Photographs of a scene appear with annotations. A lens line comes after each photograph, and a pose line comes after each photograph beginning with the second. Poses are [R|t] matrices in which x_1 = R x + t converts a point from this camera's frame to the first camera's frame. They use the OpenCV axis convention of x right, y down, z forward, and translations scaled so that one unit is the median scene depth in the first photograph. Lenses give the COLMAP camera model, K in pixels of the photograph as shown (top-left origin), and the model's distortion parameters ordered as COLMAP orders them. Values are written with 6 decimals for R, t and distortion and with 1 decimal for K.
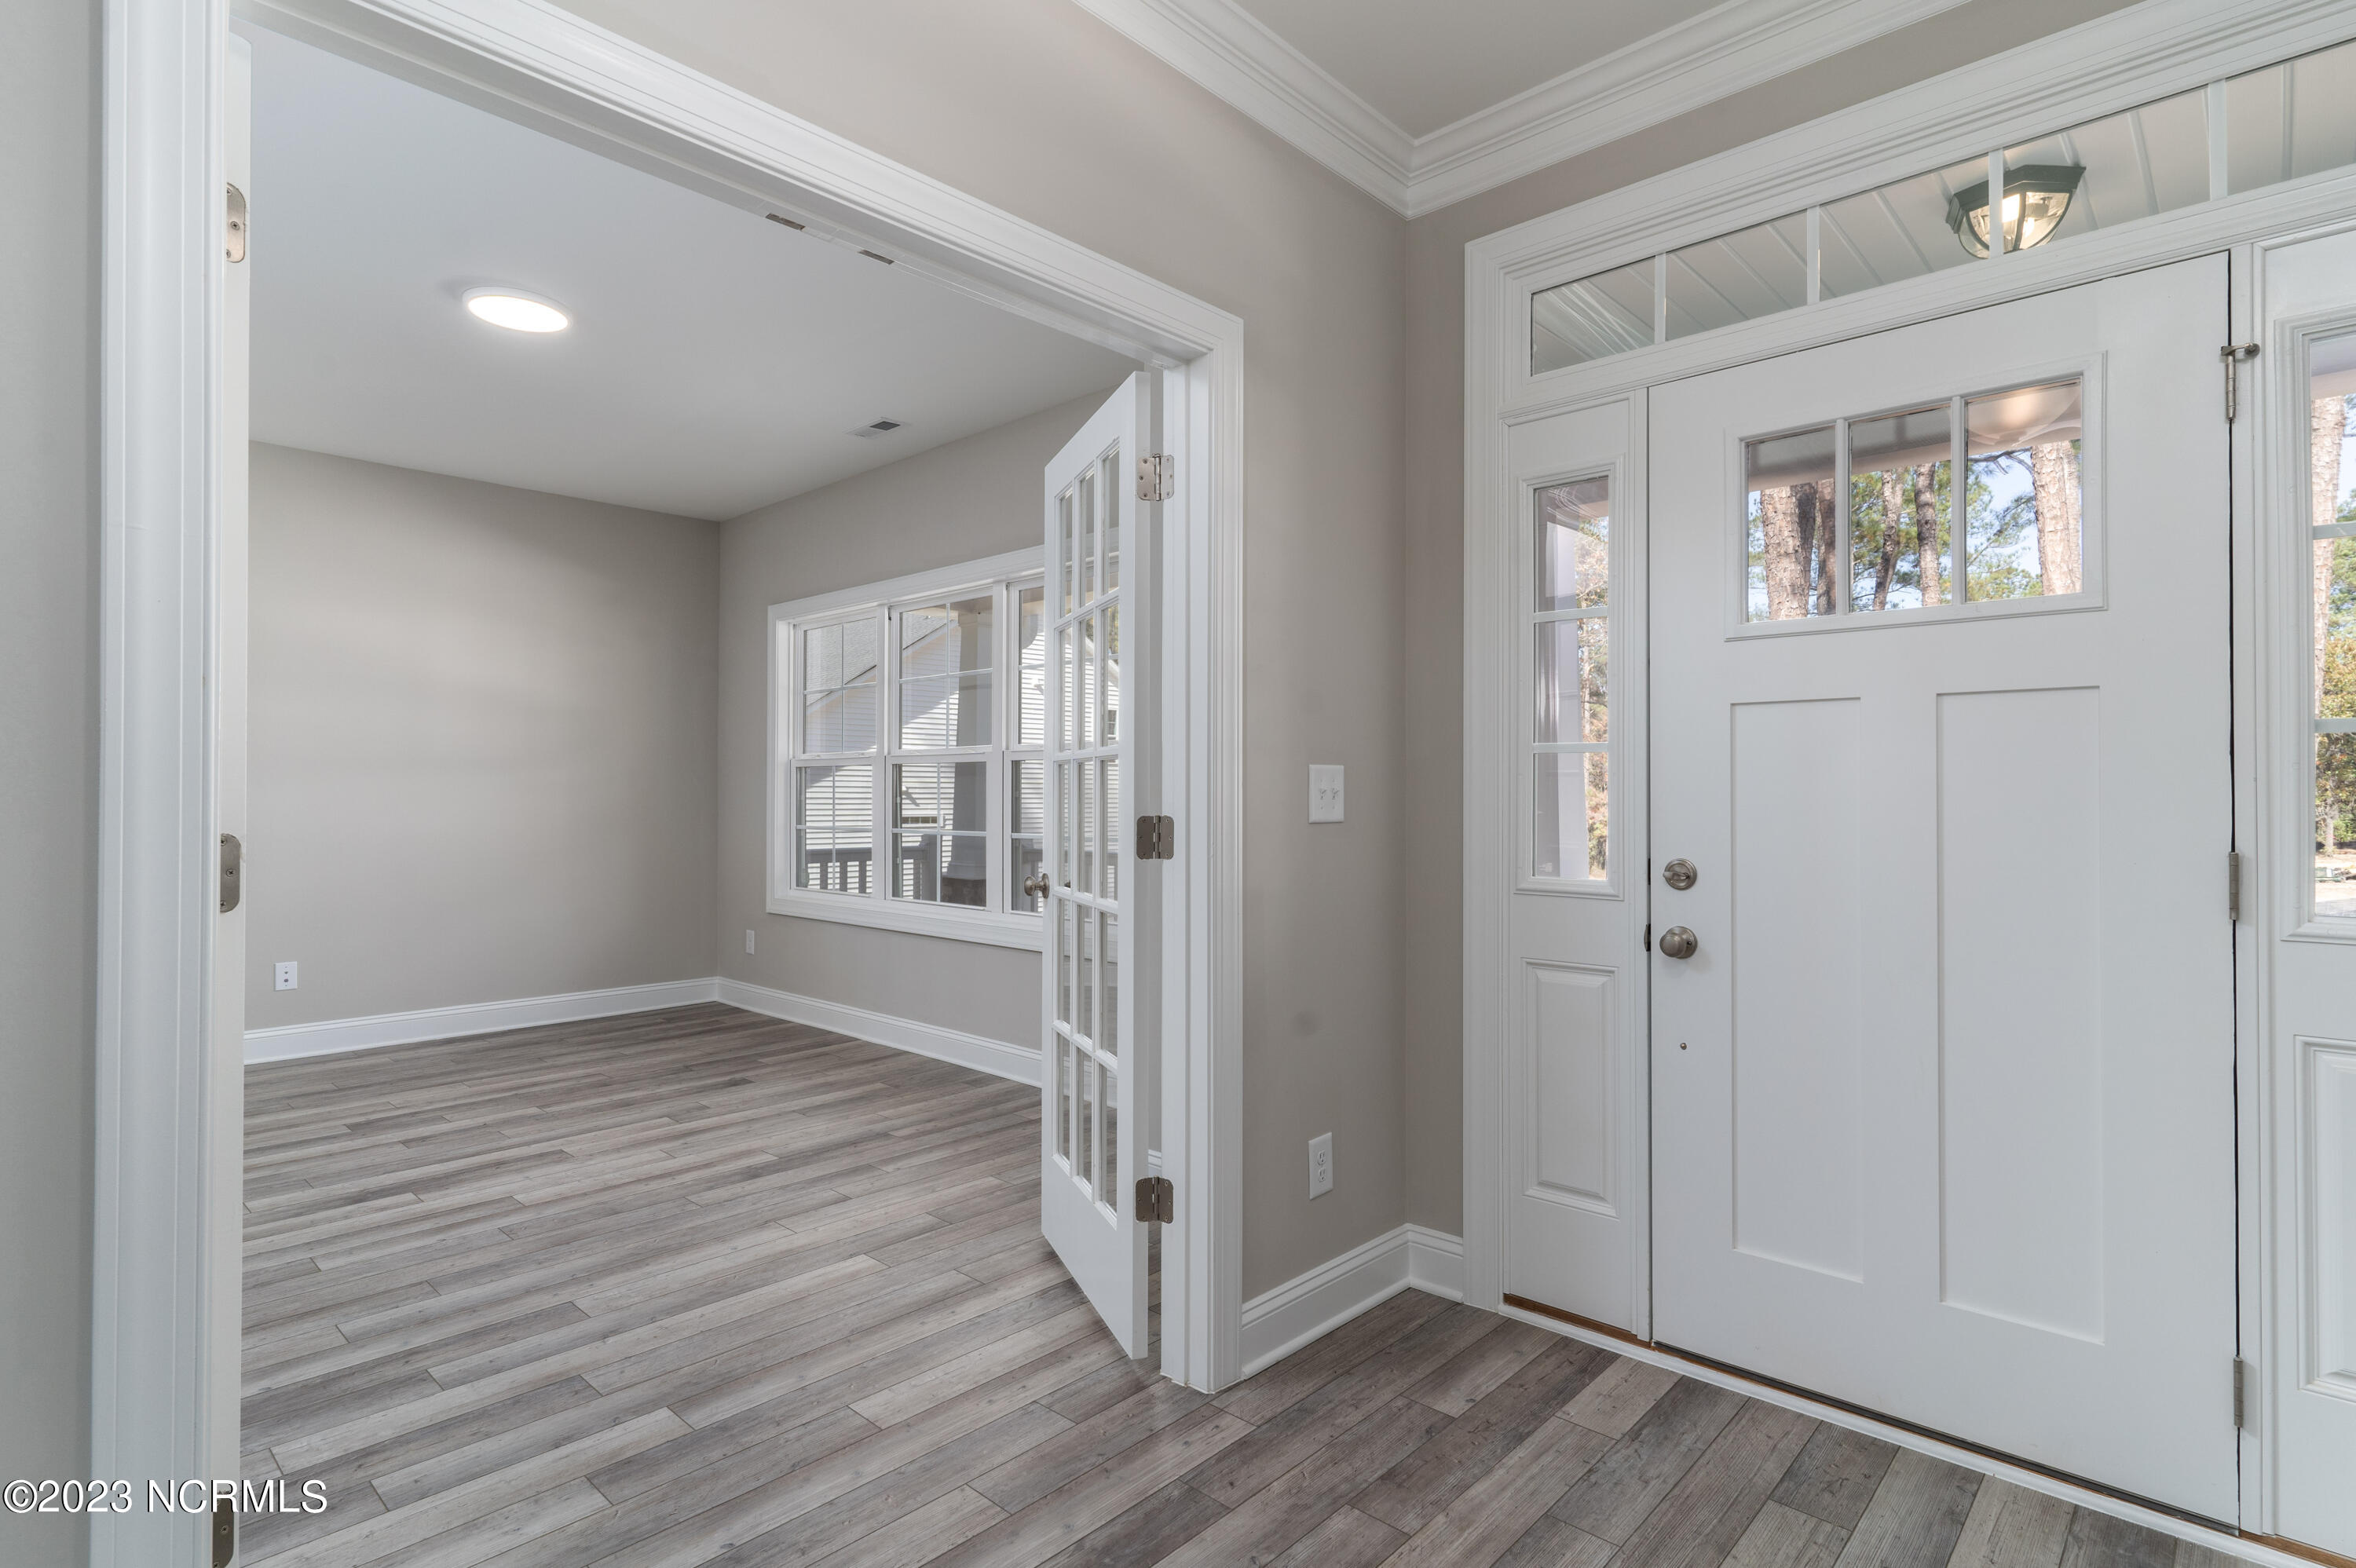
lens RADIAL K [[1196.6, 0, 1131.1], [0, 1196.6, 785.7], [0, 0, 1]] dist [0.012356, -0.001491]
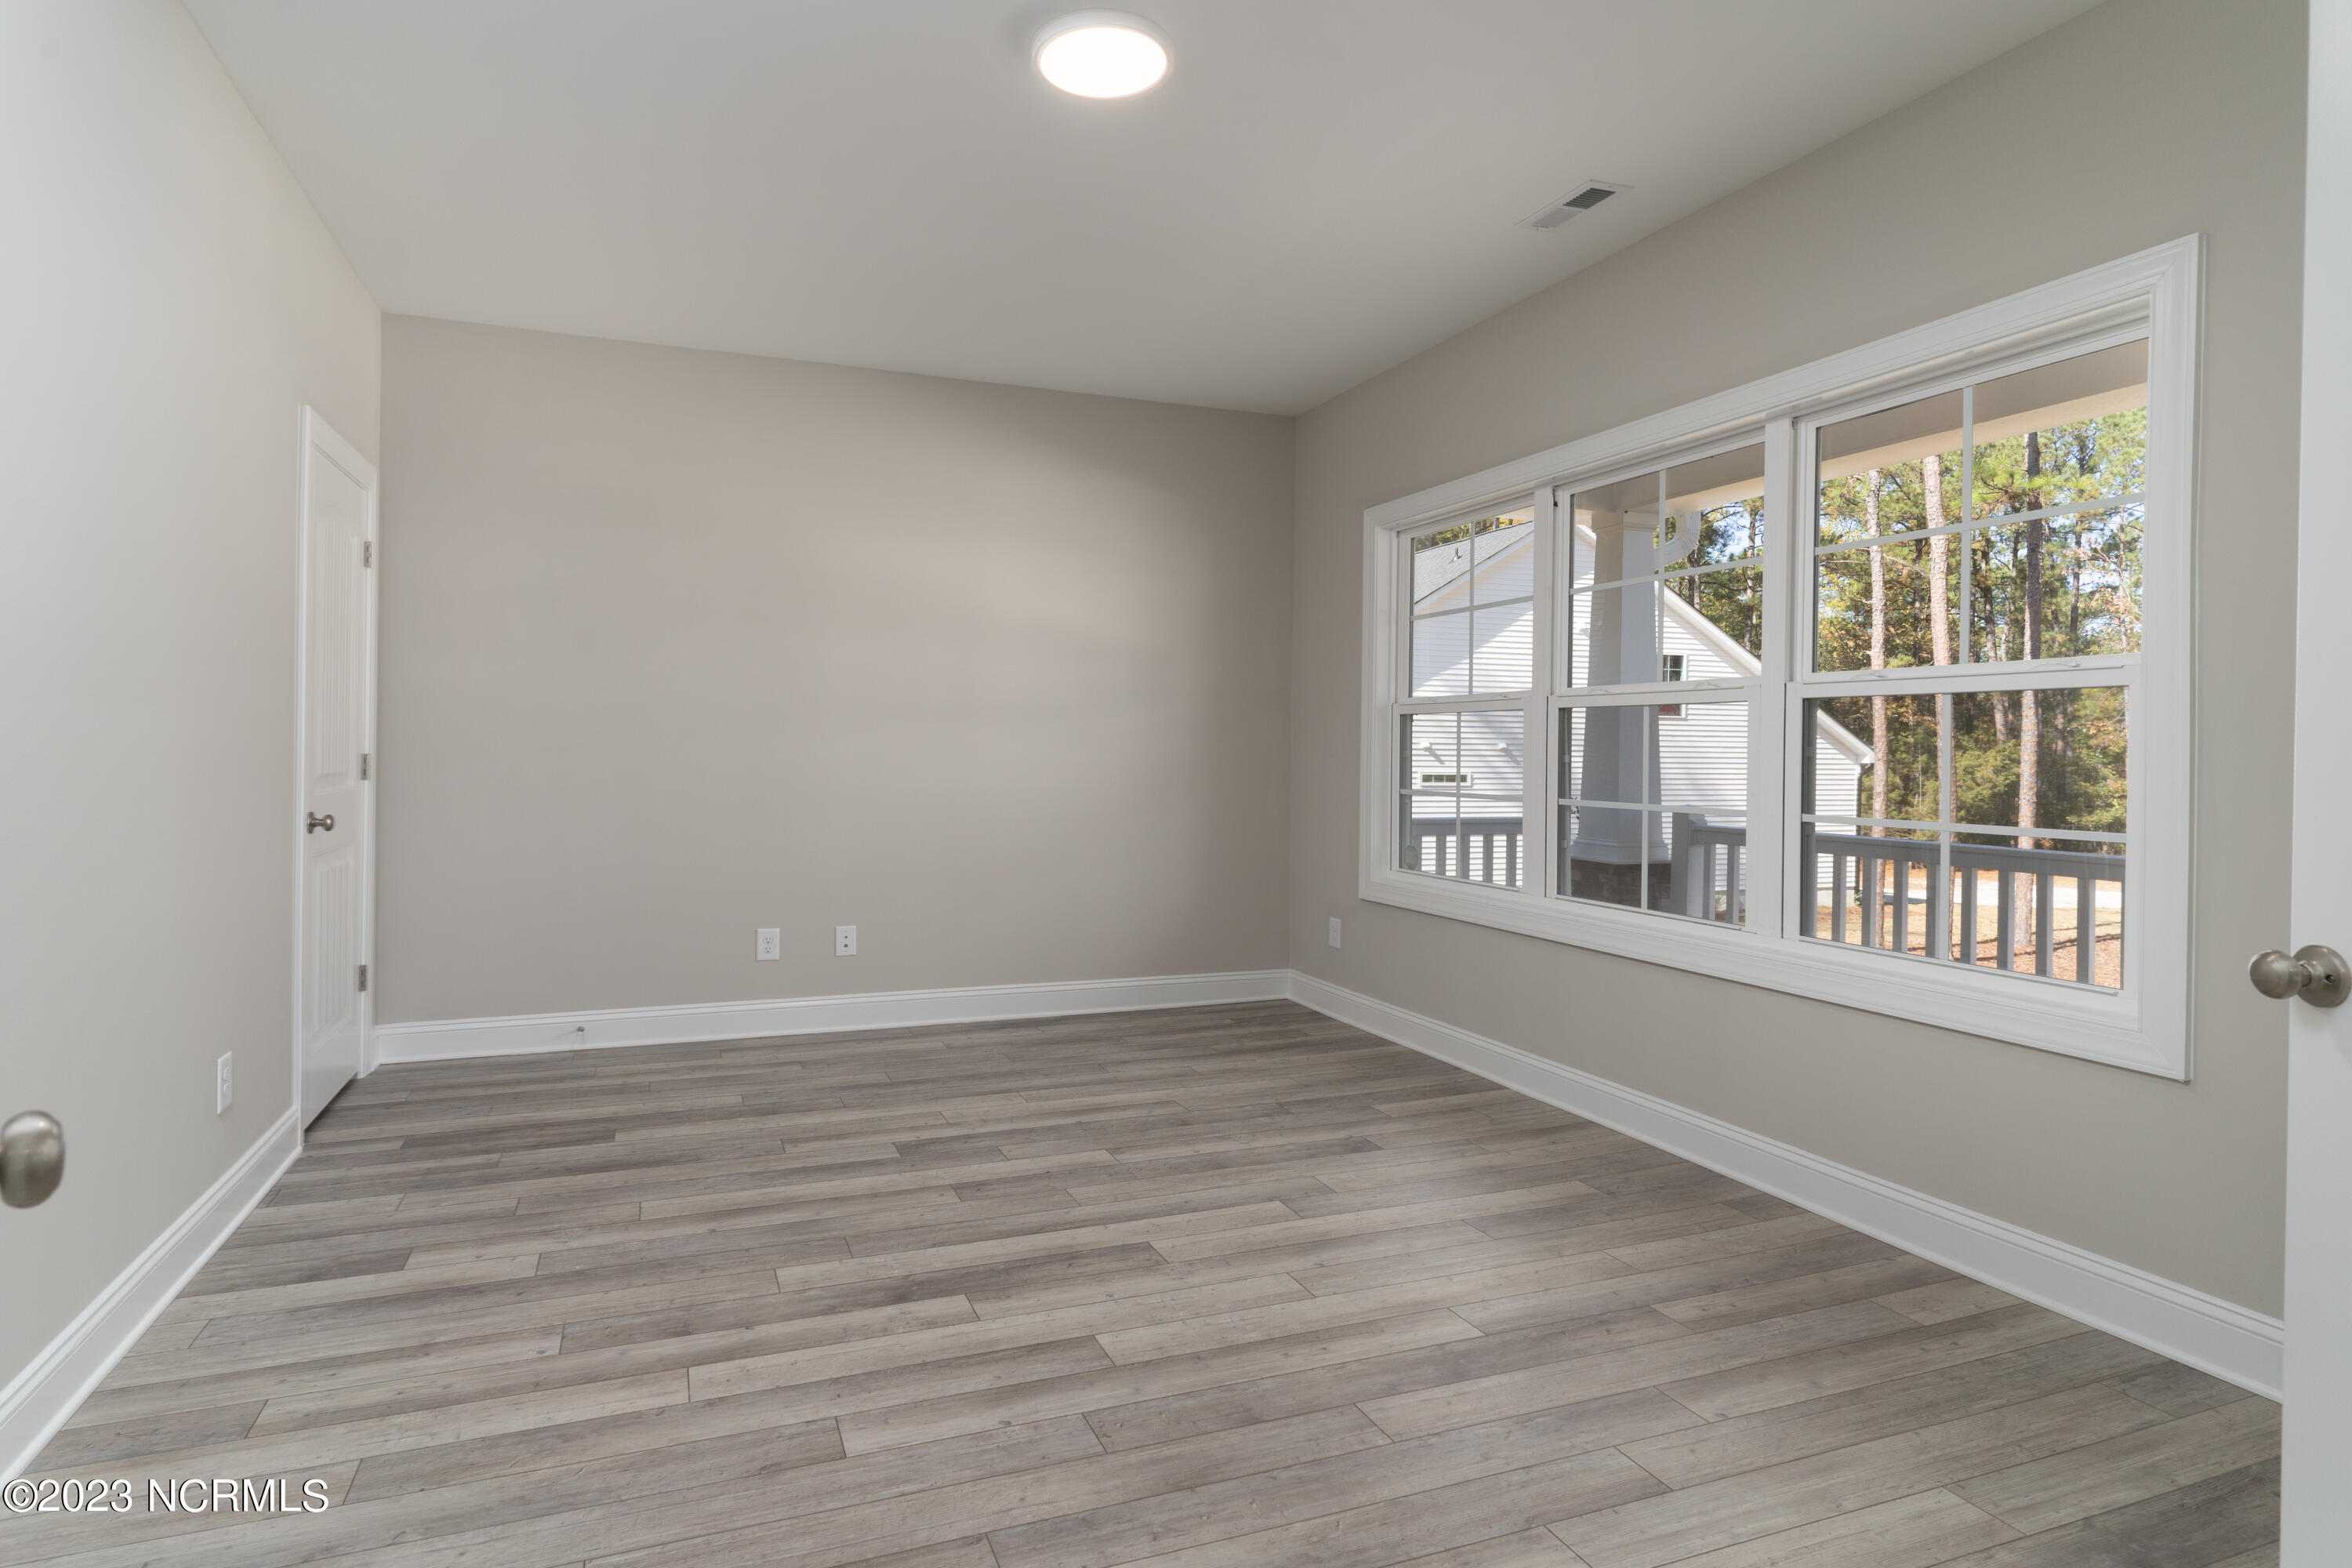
lens RADIAL K [[1194.7, 0, 1077.1], [0, 1194.7, 750.7], [0, 0, 1]] dist [0.012356, -0.001491]
pose [[0.902257, 0.009604, -0.431091, -0.223112], [-0.007153, 0.999948, 0.007306, 0.012481], [0.431139, -0.003509, 0.902279, 0.369251]]
